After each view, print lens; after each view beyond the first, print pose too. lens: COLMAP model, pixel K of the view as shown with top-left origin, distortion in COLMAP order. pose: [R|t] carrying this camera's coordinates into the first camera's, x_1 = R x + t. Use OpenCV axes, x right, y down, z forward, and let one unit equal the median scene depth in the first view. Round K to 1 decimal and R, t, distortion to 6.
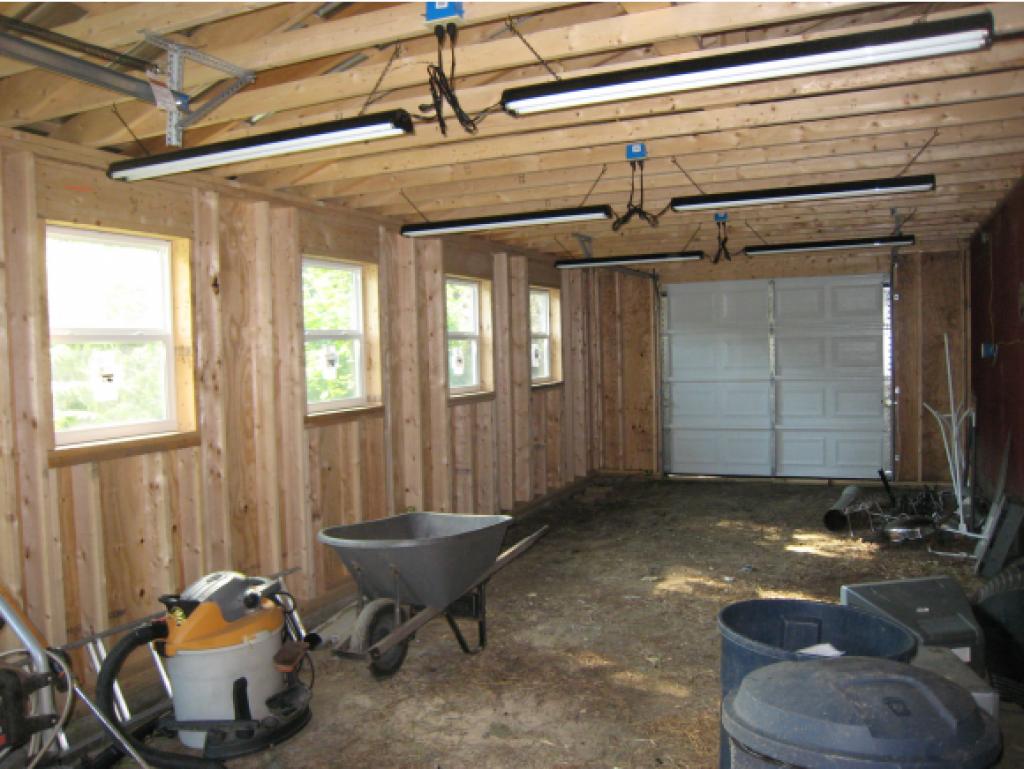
lens RADIAL K [[833.1, 0, 512.0], [0, 833.1, 384.5], [0, 0, 1]] dist [-0.111270, -0.002093]
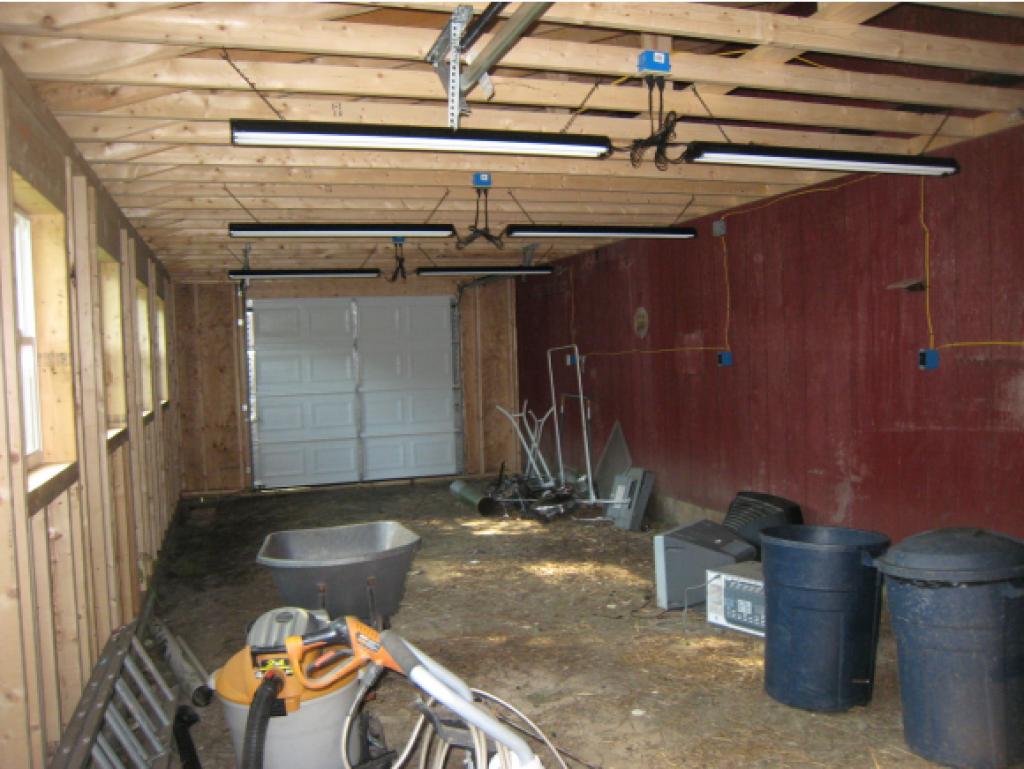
lens RADIAL K [[833.1, 0, 512.0], [0, 833.1, 384.5], [0, 0, 1]] dist [-0.111270, -0.002093]
pose [[0.740095, -0.024405, 0.672060, -0.374840], [0.041093, 0.999115, -0.008972, 0.004932], [-0.671246, 0.034257, 0.740443, 0.094548]]
